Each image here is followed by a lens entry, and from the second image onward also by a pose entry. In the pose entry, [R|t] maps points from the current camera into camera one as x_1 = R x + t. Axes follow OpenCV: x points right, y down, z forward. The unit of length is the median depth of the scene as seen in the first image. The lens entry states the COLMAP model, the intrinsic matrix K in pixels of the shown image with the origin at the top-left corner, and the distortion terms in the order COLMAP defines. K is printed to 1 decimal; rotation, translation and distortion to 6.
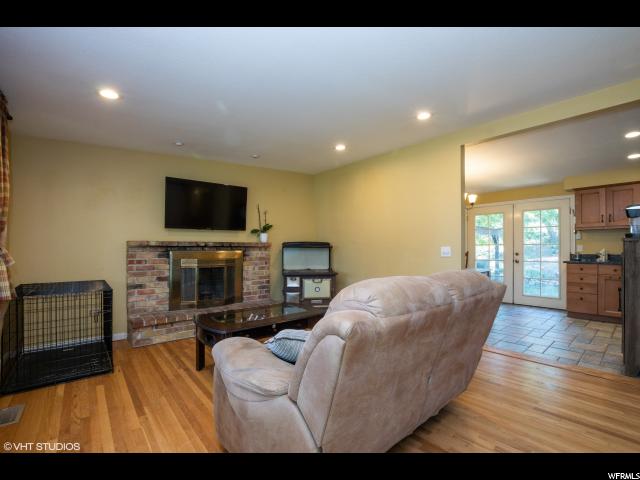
lens RADIAL K [[287.9, 0, 321.2], [0, 287.9, 245.7], [0, 0, 1]] dist [-0.029607, -0.000211]
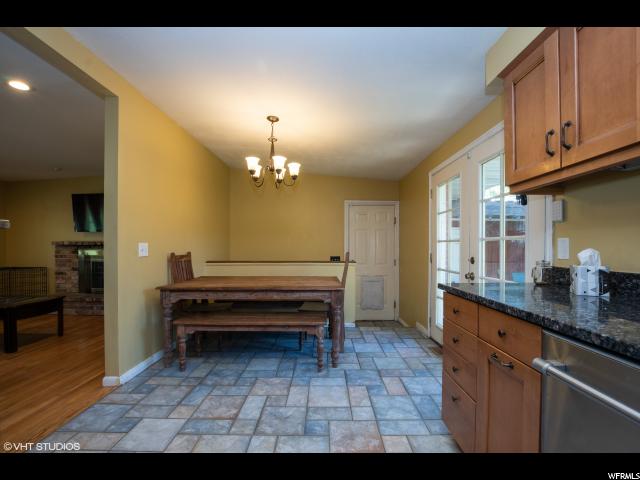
lens RADIAL K [[287.9, 0, 321.2], [0, 287.9, 245.7], [0, 0, 1]] dist [-0.029607, -0.000211]
pose [[0.756615, -0.001703, -0.653858, 1.223955], [0.003368, 0.999993, 0.001292, 0.006448], [0.653852, -0.003180, 0.756616, 0.756229]]
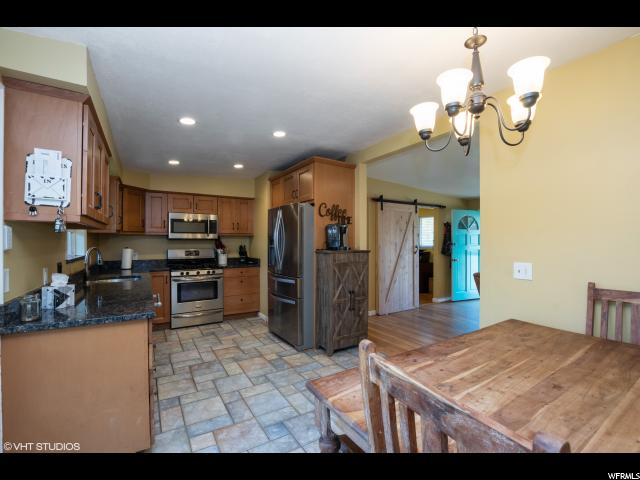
lens RADIAL K [[287.9, 0, 321.2], [0, 287.9, 245.7], [0, 0, 1]] dist [-0.029607, -0.000211]
pose [[-0.990442, -0.003294, 0.137894, 0.749839], [-0.001771, 0.999936, 0.011172, -0.039806], [-0.137922, 0.010821, -0.990384, 1.624108]]
